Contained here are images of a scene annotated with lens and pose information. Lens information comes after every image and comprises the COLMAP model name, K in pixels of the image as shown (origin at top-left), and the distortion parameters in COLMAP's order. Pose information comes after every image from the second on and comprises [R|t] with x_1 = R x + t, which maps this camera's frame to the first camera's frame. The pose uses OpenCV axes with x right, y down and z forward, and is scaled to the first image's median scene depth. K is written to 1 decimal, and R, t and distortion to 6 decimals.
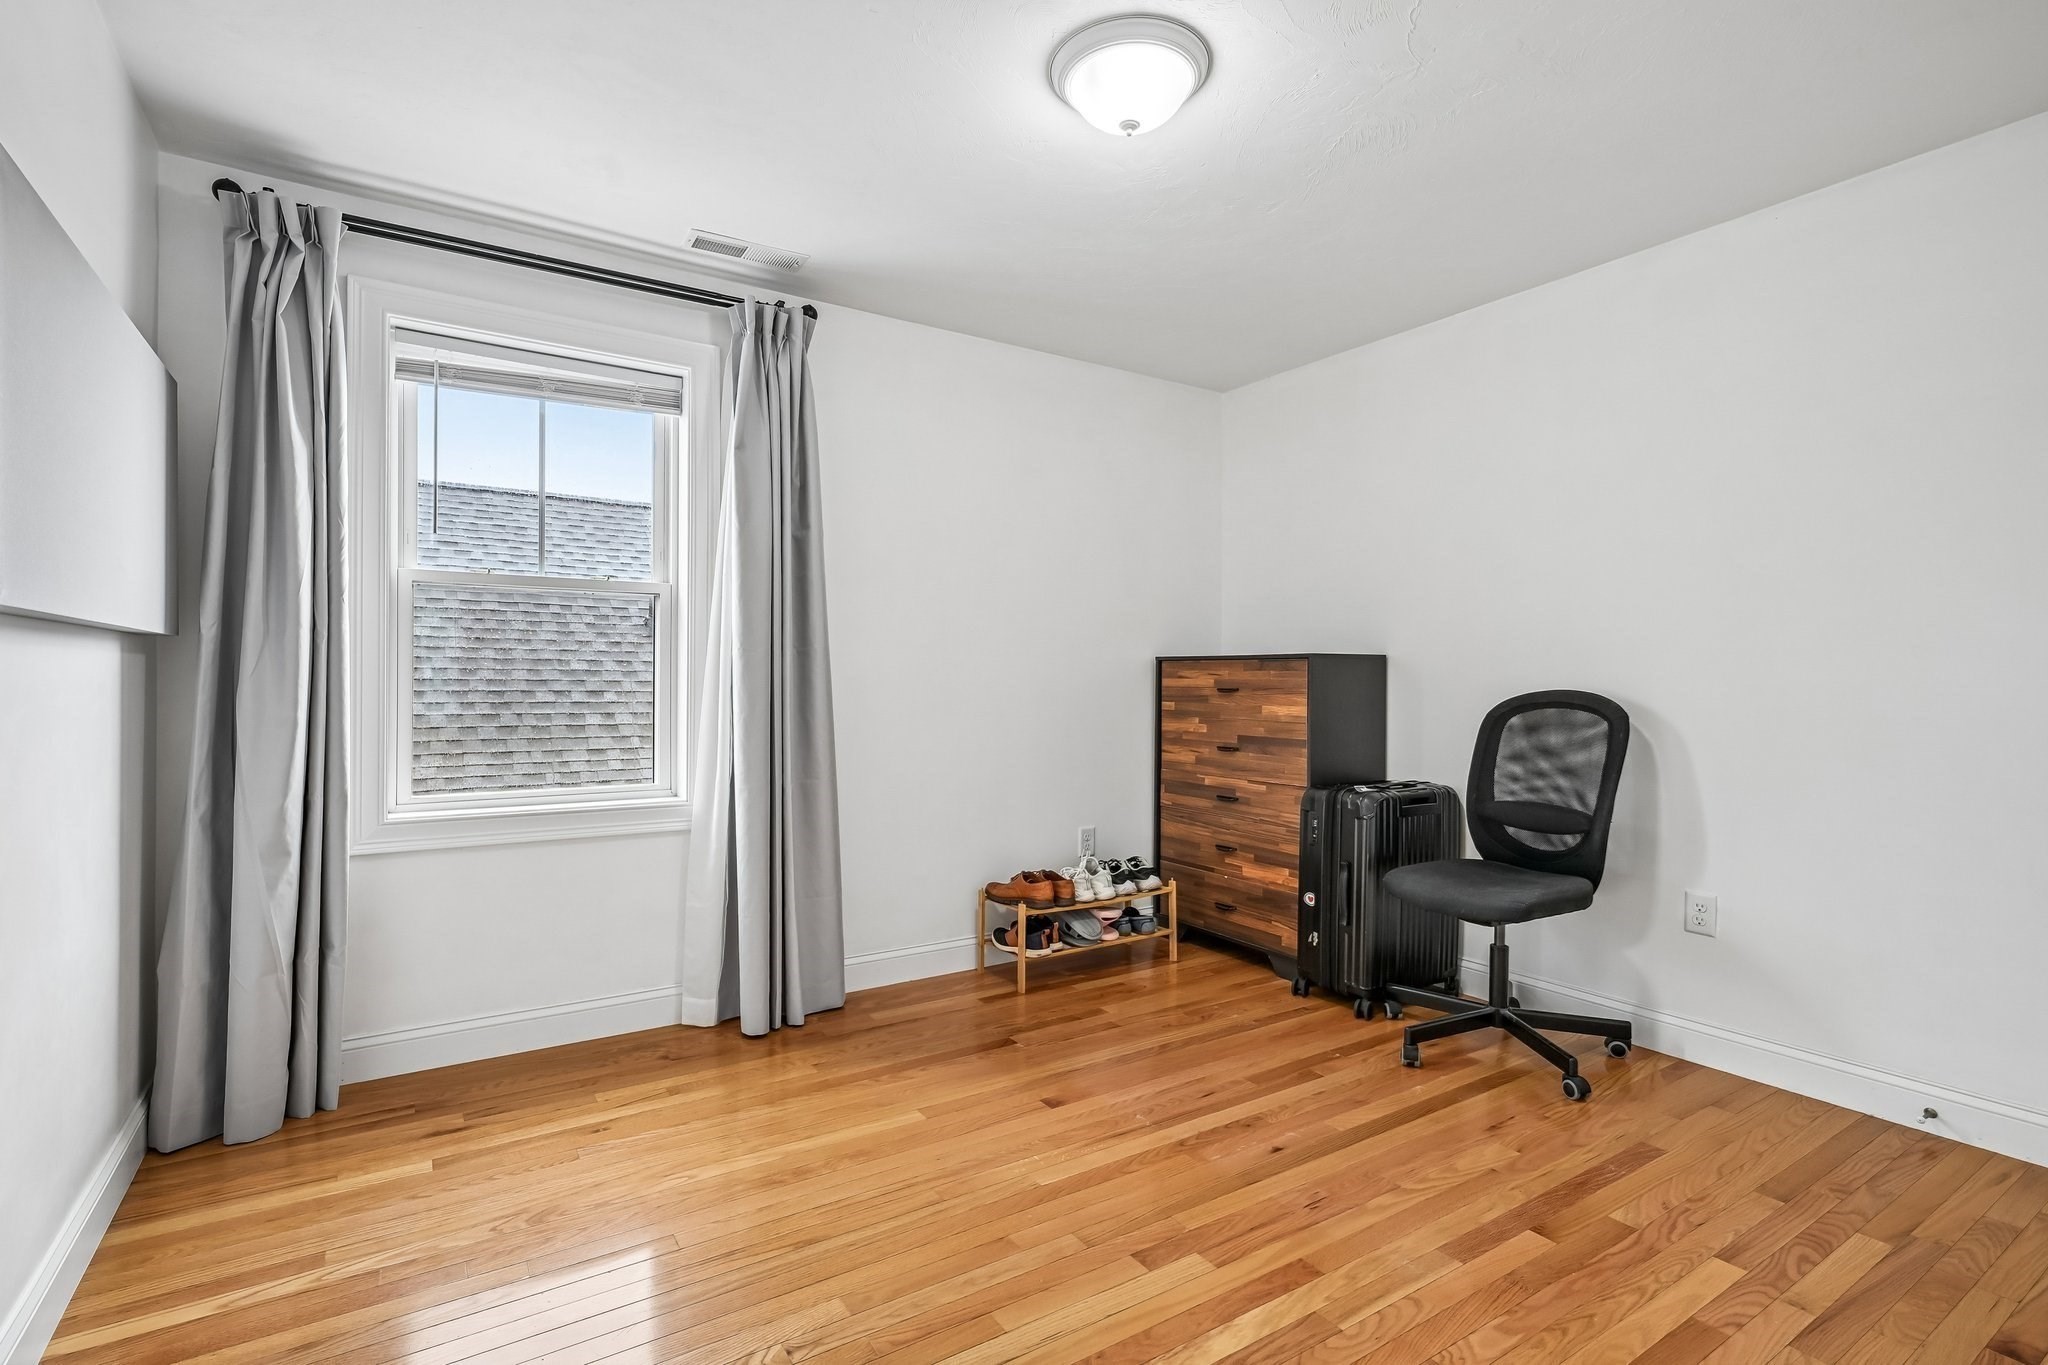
lens RADIAL K [[1002.9, 0, 1019.0], [0, 1002.9, 693.7], [0, 0, 1]] dist [0.037577, 0.000063]
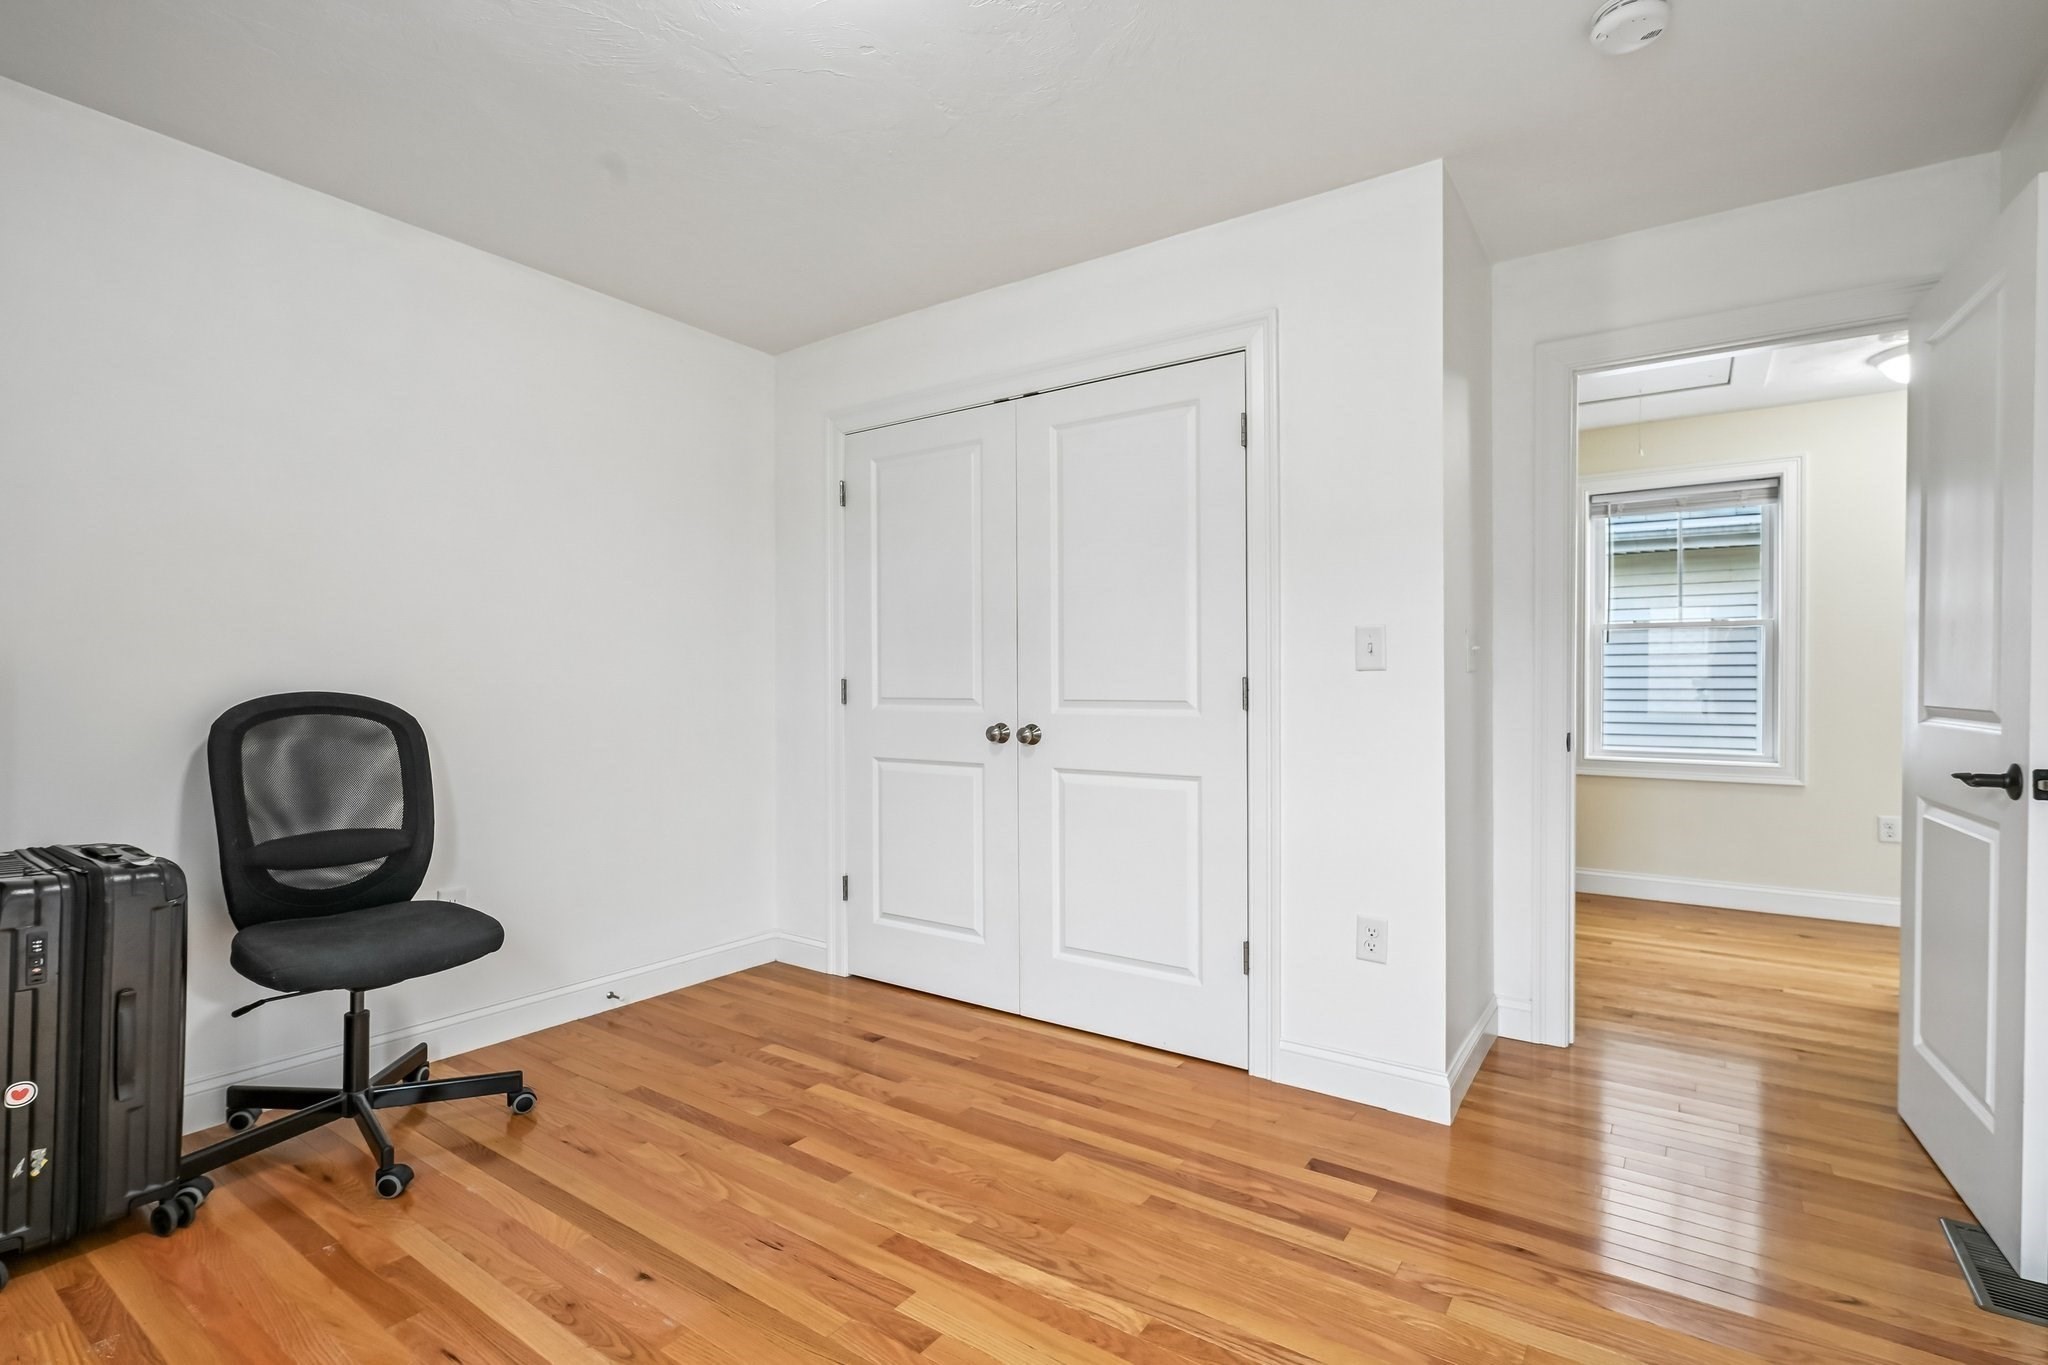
lens RADIAL K [[1002.9, 0, 1019.0], [0, 1002.9, 693.7], [0, 0, 1]] dist [0.037577, 0.000063]
pose [[-0.412684, -0.003229, 0.910869, -0.616232], [-0.000825, 0.999995, 0.003171, -0.007333], [-0.910874, 0.000557, -0.412684, 1.111911]]
